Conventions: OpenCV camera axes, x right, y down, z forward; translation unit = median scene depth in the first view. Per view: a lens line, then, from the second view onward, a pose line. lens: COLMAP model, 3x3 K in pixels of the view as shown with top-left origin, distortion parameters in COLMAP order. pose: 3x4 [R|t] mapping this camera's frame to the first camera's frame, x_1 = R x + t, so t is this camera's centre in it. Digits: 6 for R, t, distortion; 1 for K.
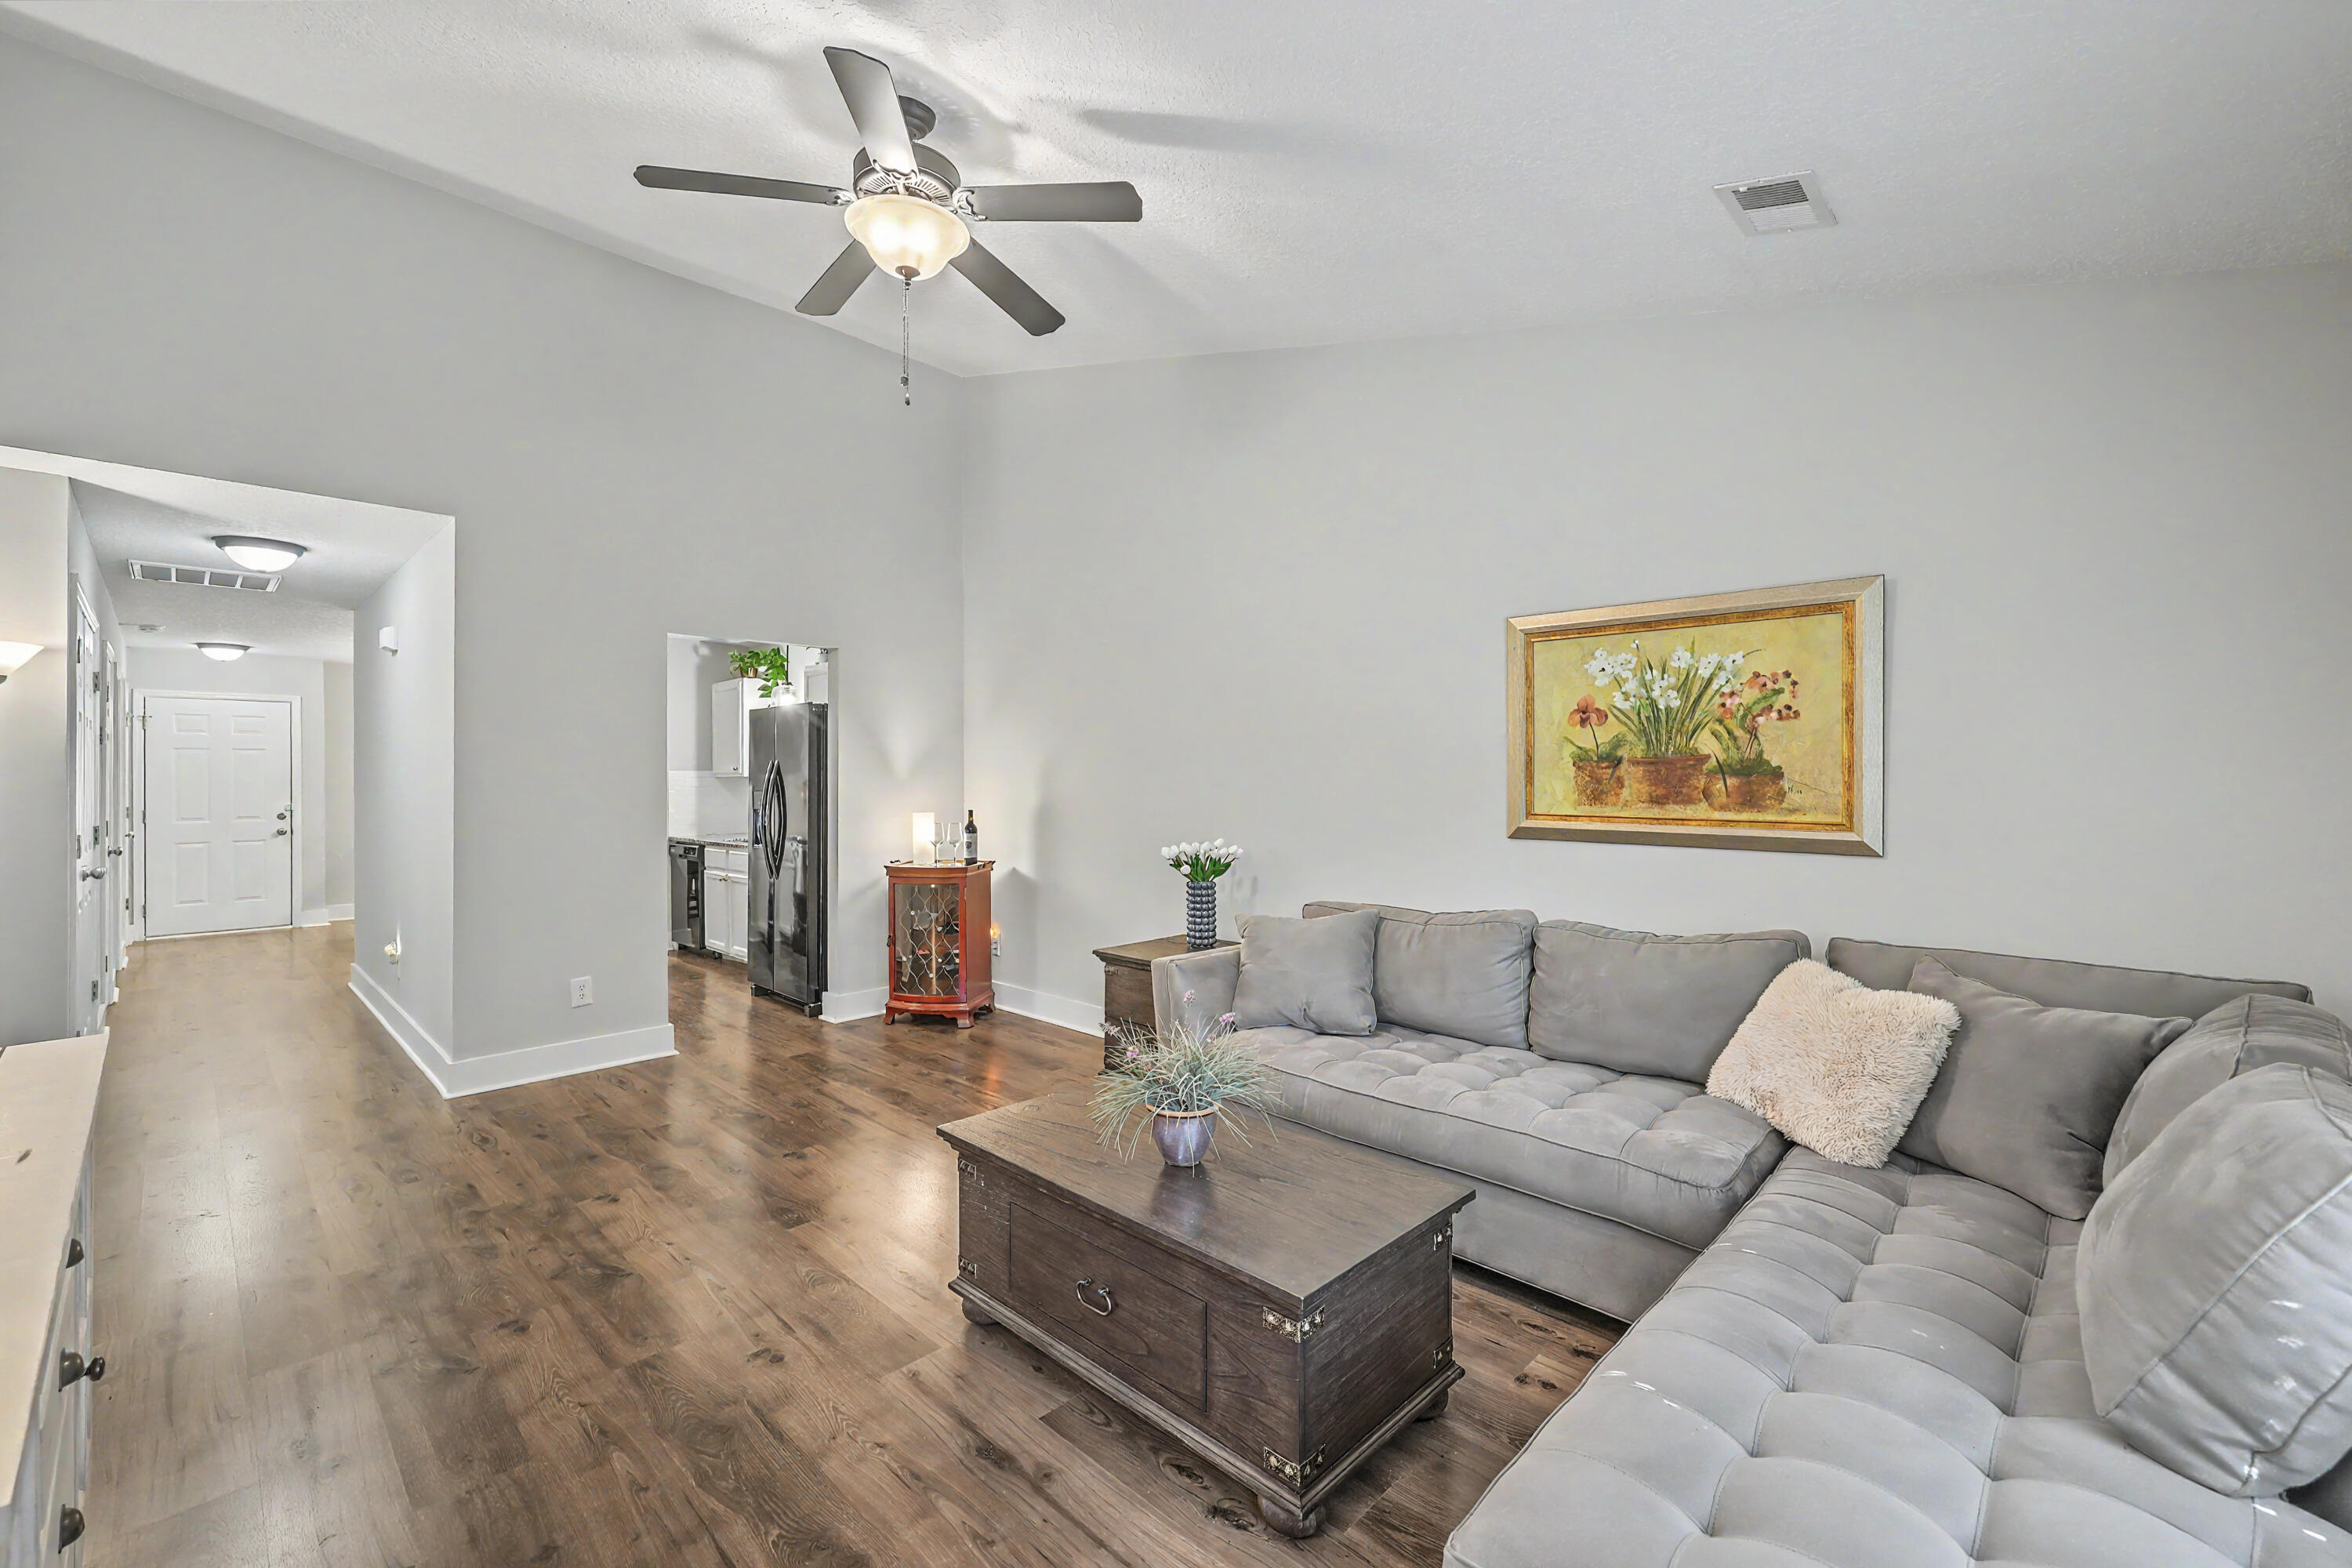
lens RADIAL K [[967.5, 0, 1175.1], [0, 967.5, 760.9], [0, 0, 1]] dist [-0.002267, -0.000203]
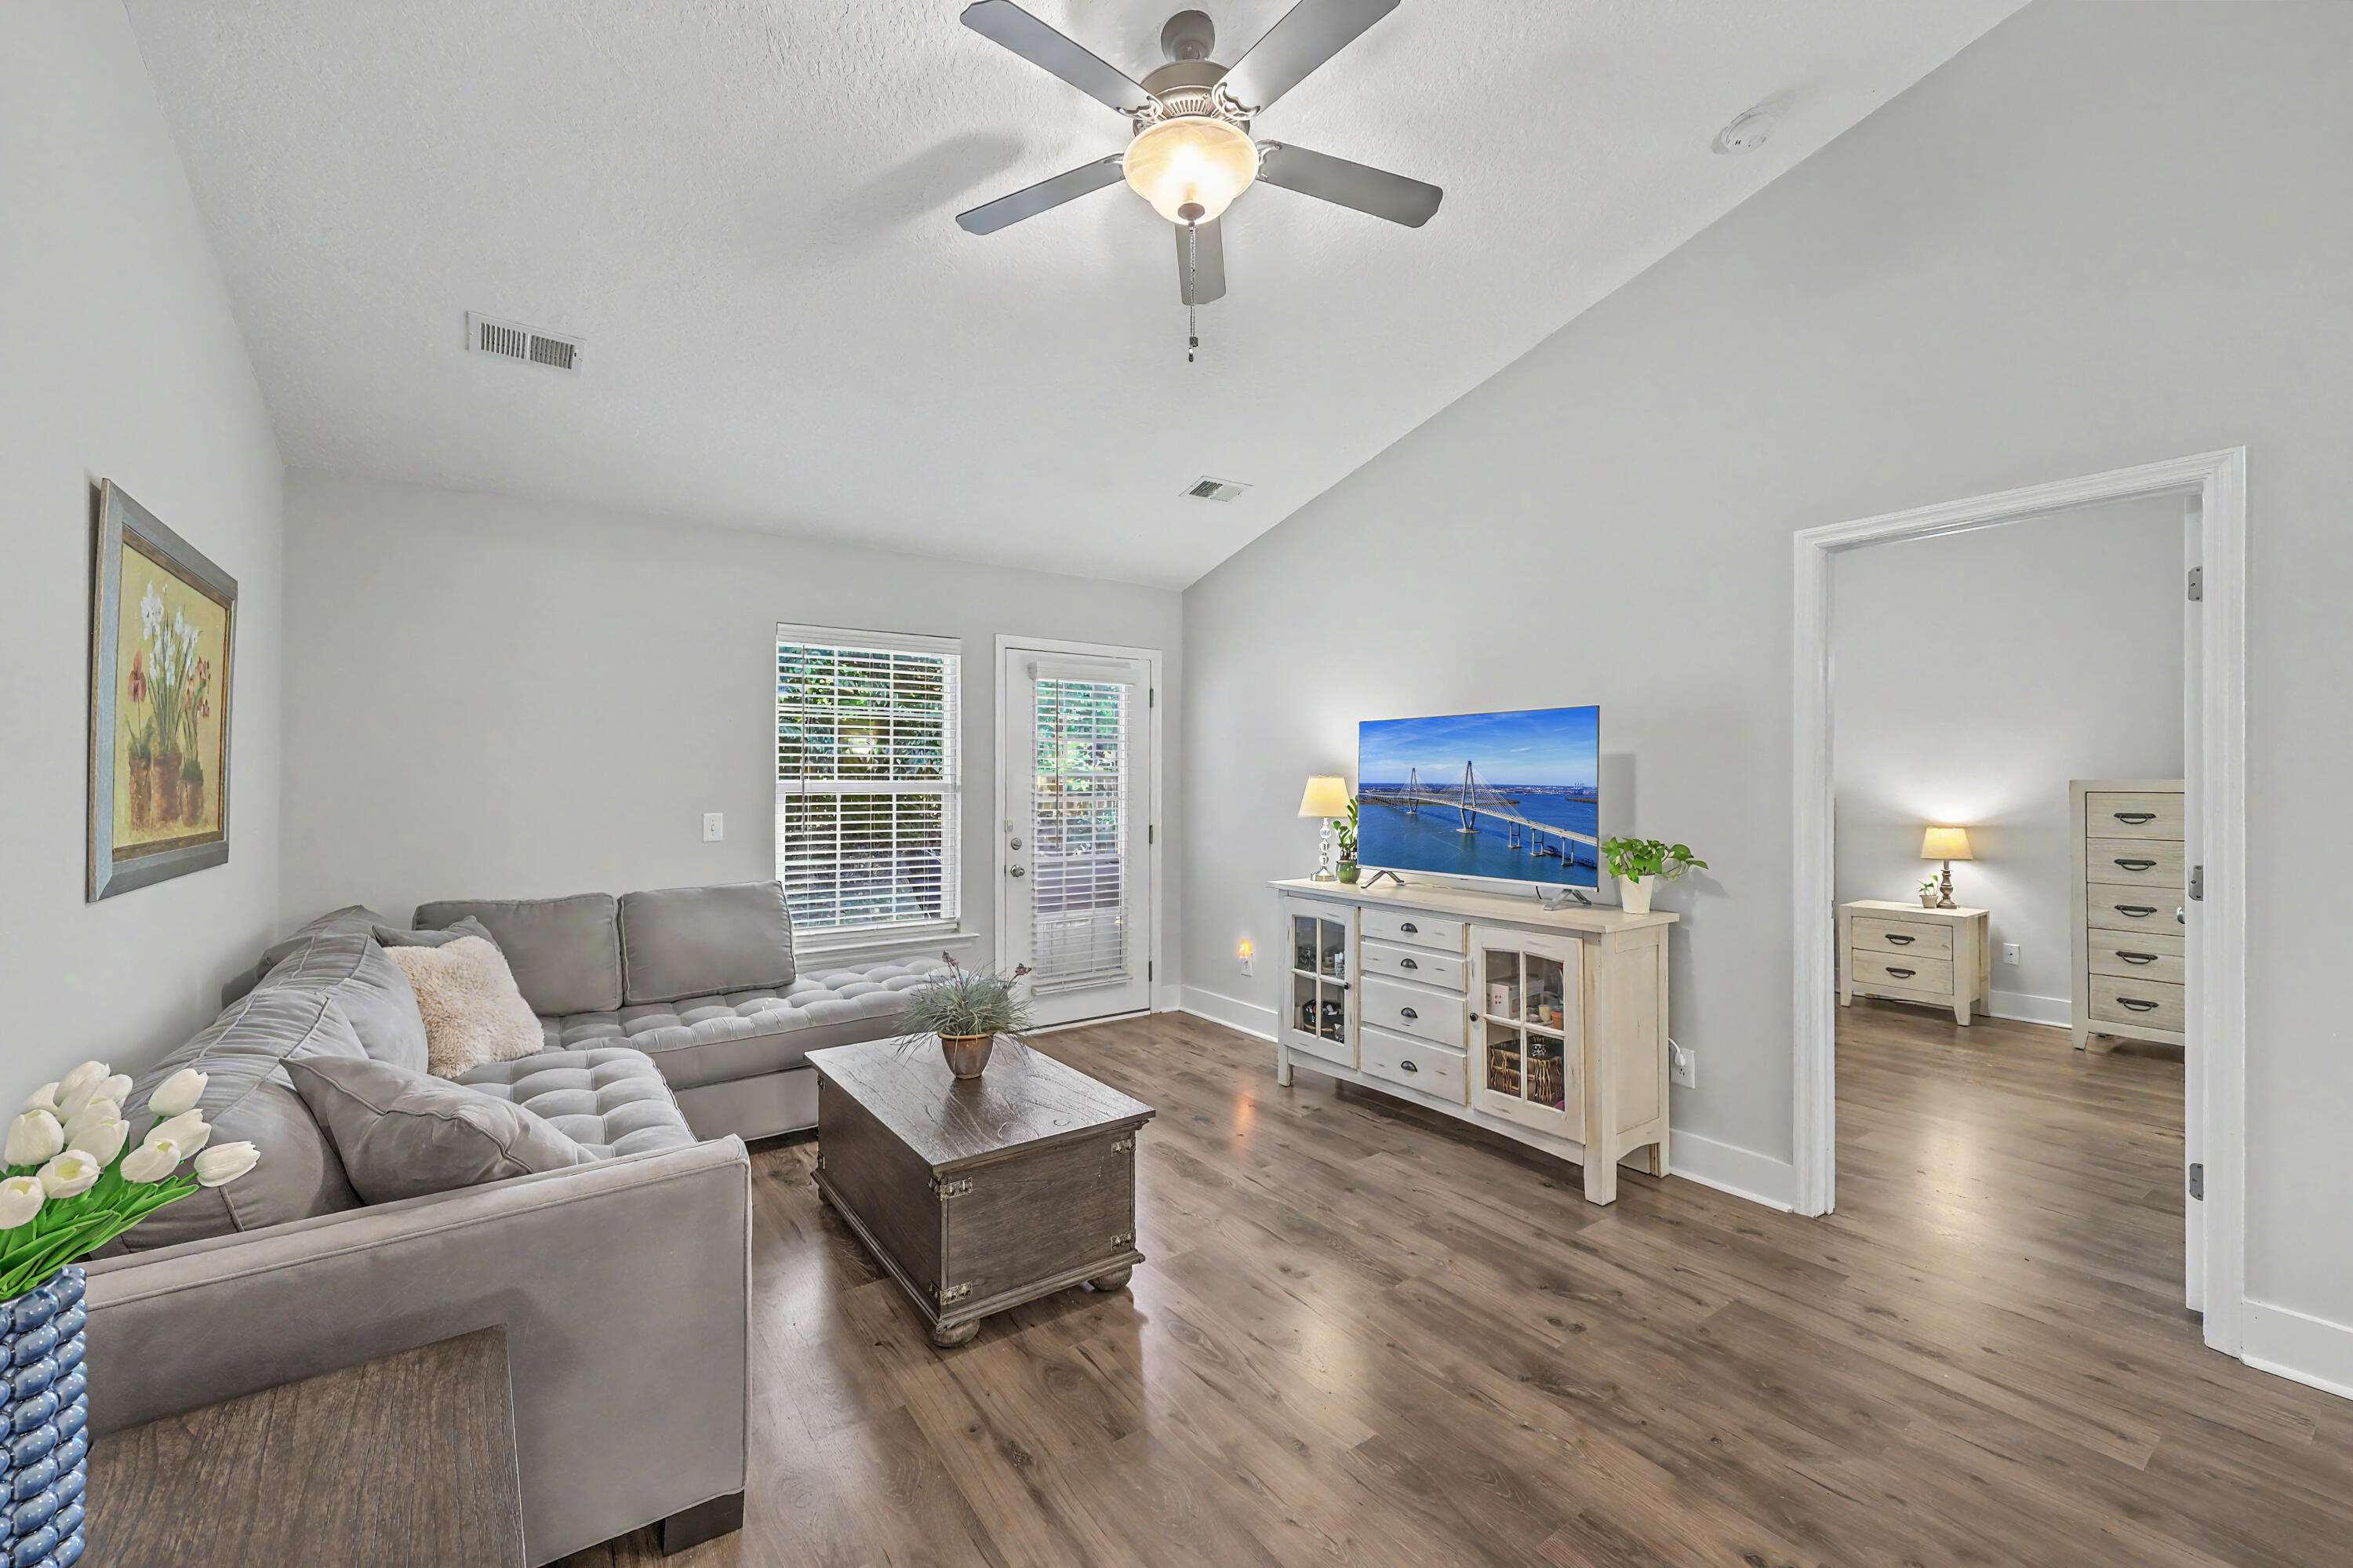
lens RADIAL K [[967.9, 0, 1169.6], [0, 967.9, 773.3], [0, 0, 1]] dist [-0.002267, -0.000203]
pose [[-0.982497, 0.002287, 0.186265, -0.355786], [-0.000332, 0.999902, -0.014030, 0.019205], [-0.186279, -0.013847, -0.982399, 1.580684]]
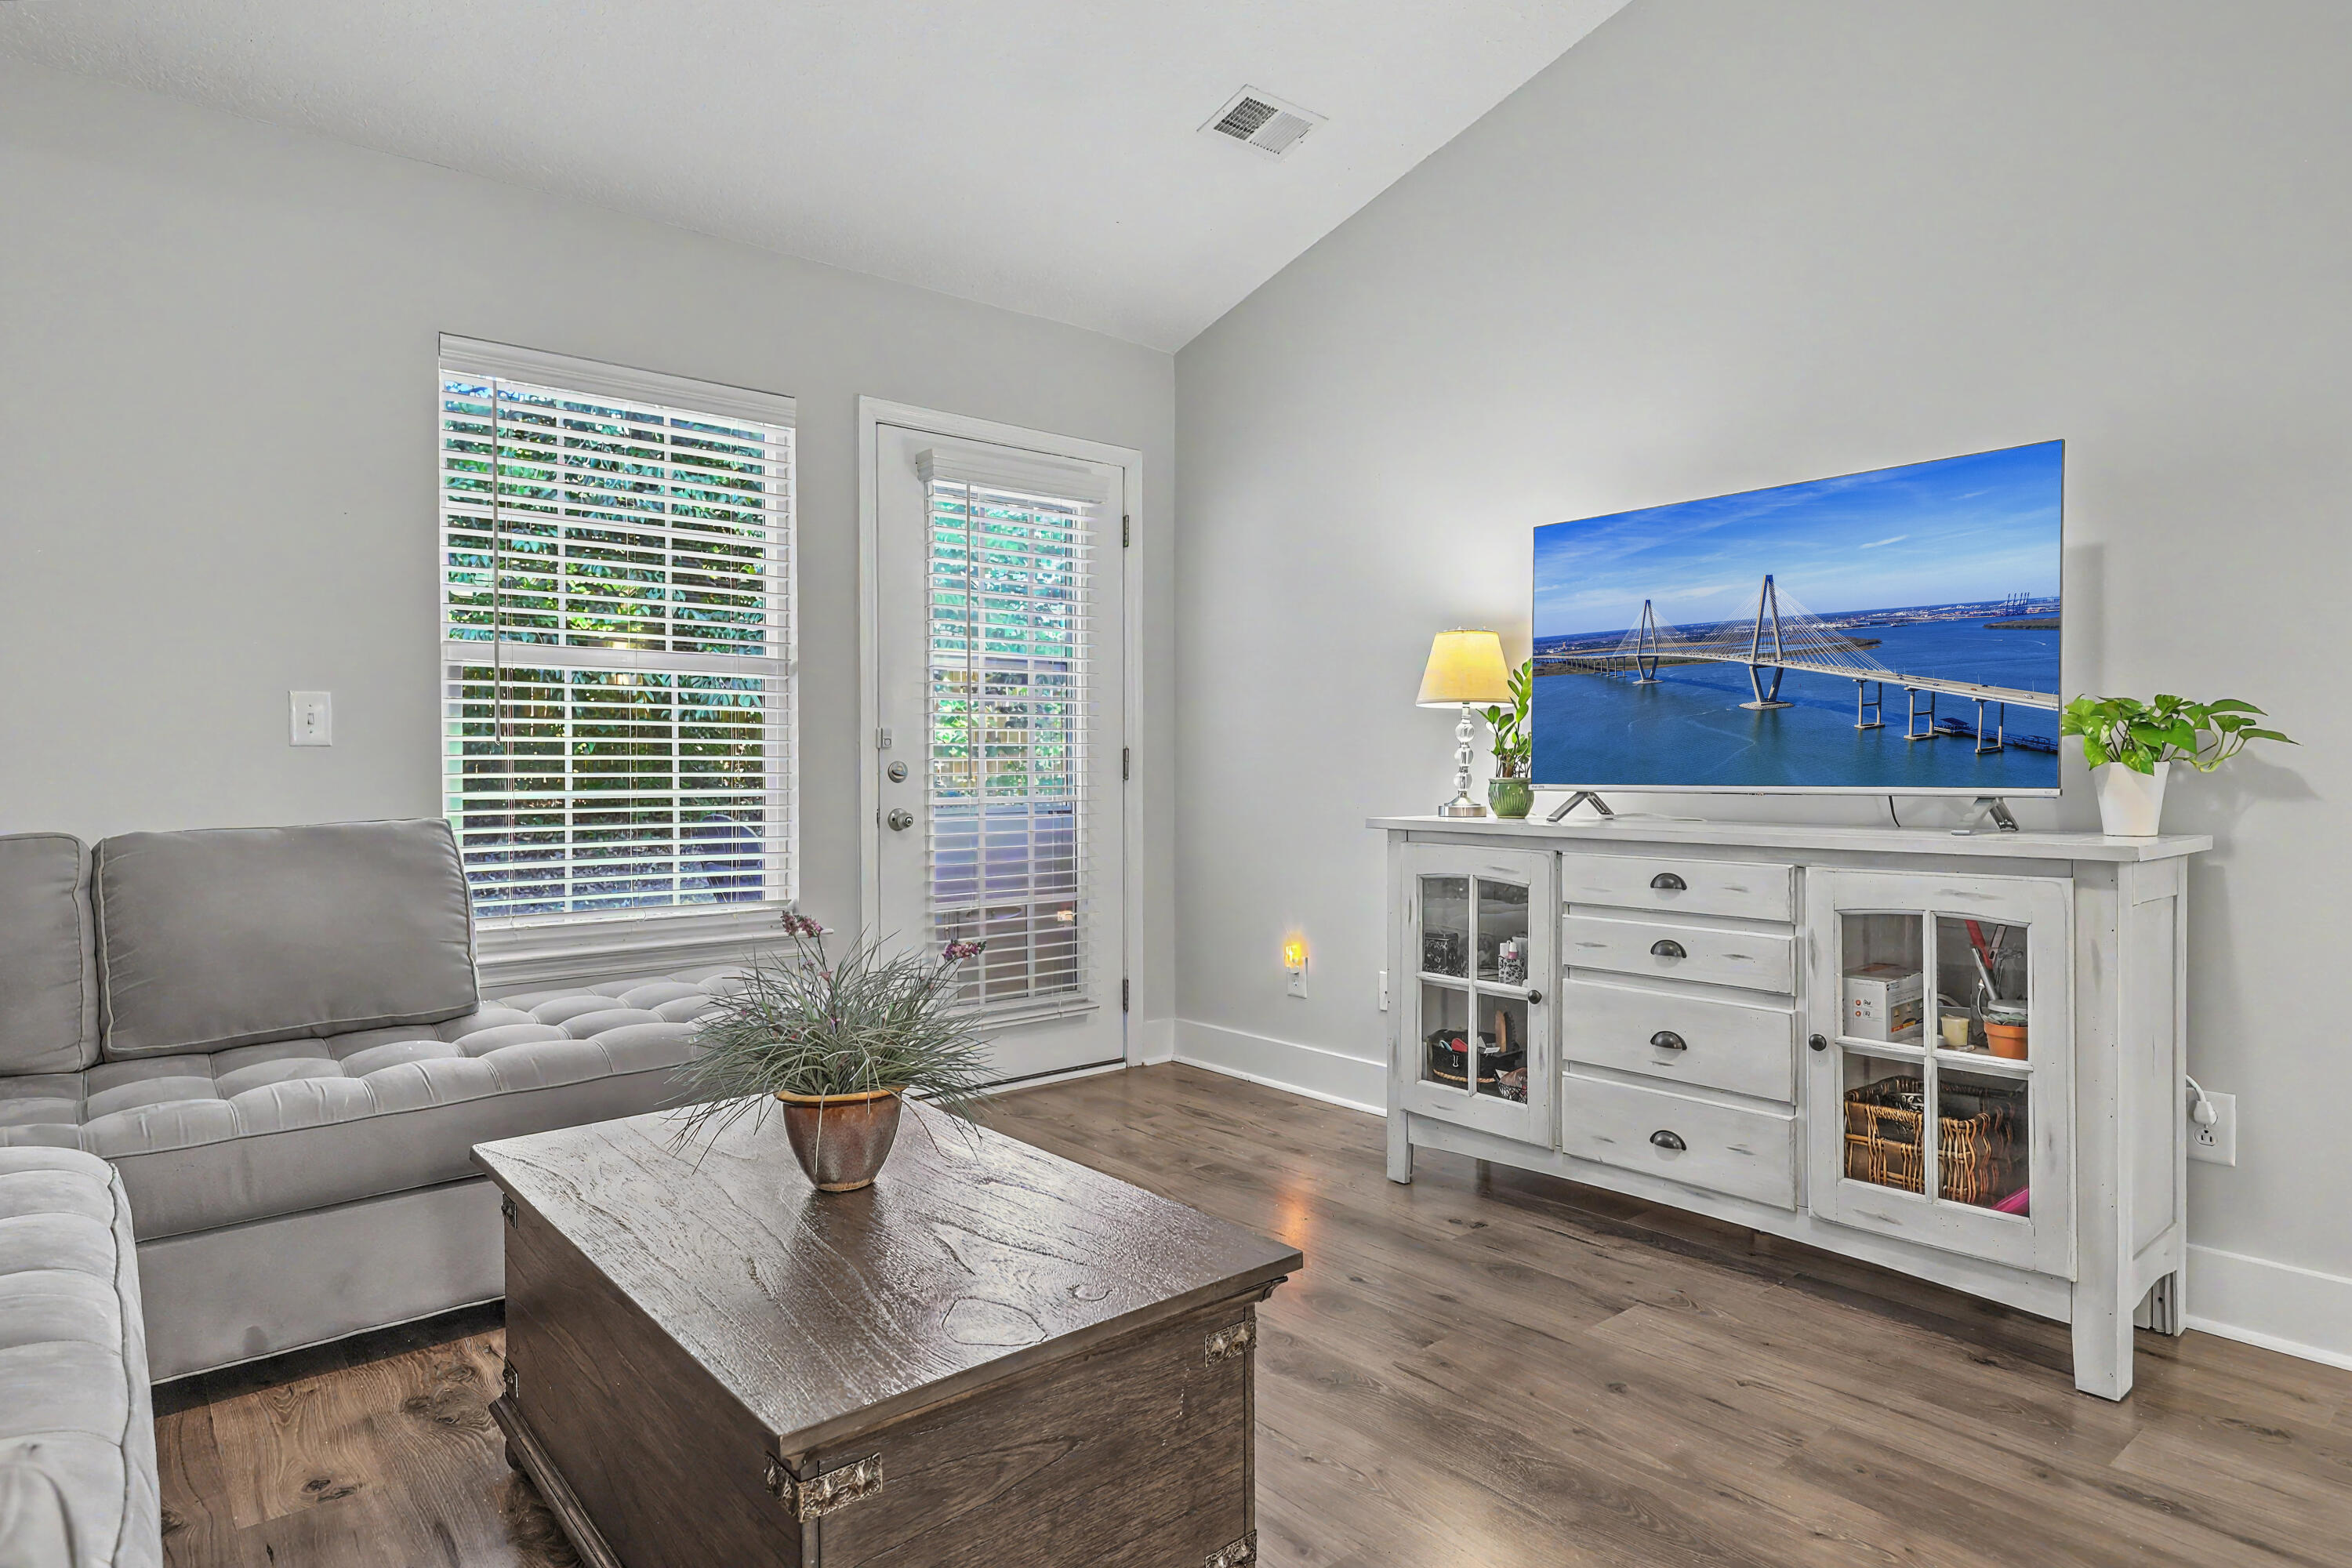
lens RADIAL K [[1320.3, 0, 1184.8], [0, 1320.3, 780.9], [0, 0, 1]] dist [0.004239, -0.002399]
pose [[-0.995097, 0.002630, 0.098868, -0.196291], [0.002954, 0.999991, 0.003135, 0.120526], [-0.098859, 0.003411, -0.995096, 1.253534]]
